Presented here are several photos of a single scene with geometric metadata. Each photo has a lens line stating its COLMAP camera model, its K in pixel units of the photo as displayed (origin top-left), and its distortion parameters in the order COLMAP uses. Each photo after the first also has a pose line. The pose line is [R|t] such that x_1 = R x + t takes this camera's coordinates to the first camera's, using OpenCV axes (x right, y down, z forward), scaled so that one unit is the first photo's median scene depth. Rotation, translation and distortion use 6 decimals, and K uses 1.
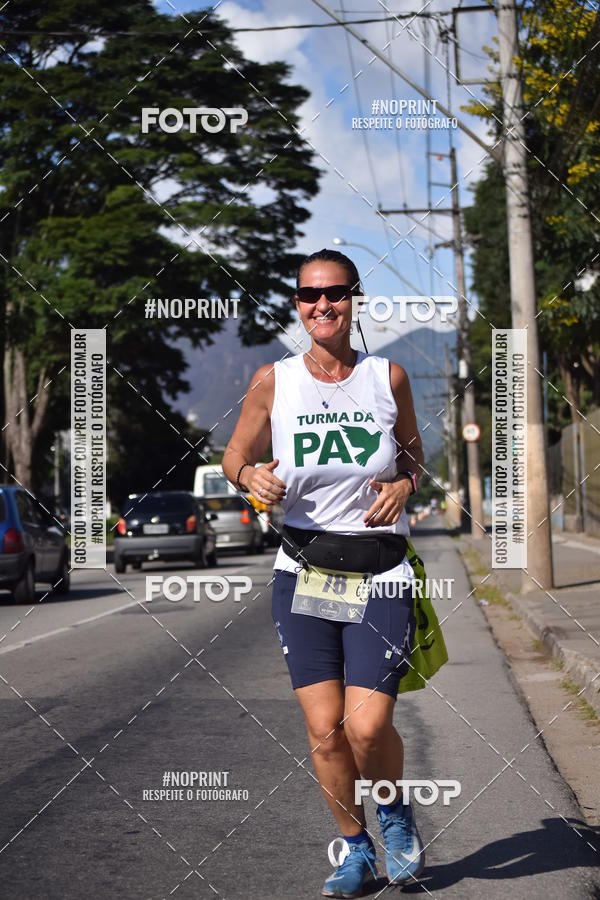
lens RADIAL K [[2191.1, 0, 327.3], [0, 2191.1, 446.2], [0, 0, 1]] dist [-0.009843, -0.061502]
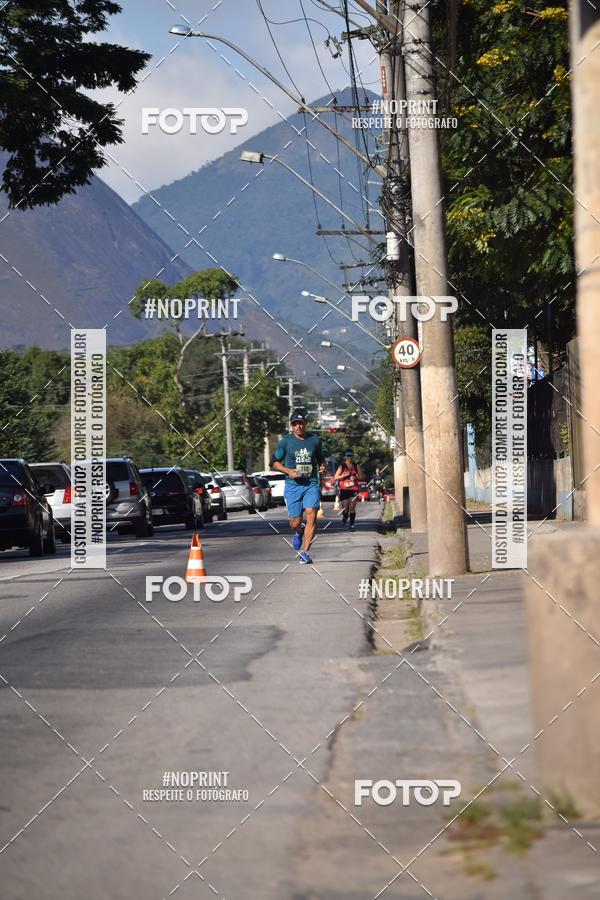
lens RADIAL K [[1171.2, 0, 234.0], [0, 1171.2, 436.9], [0, 0, 1]] dist [0.310251, 0.022226]
pose [[0.999791, -0.012034, 0.016546, 0.011215], [0.011916, 0.999903, 0.007206, 0.011280], [-0.016631, -0.007008, 0.999837, 0.568575]]
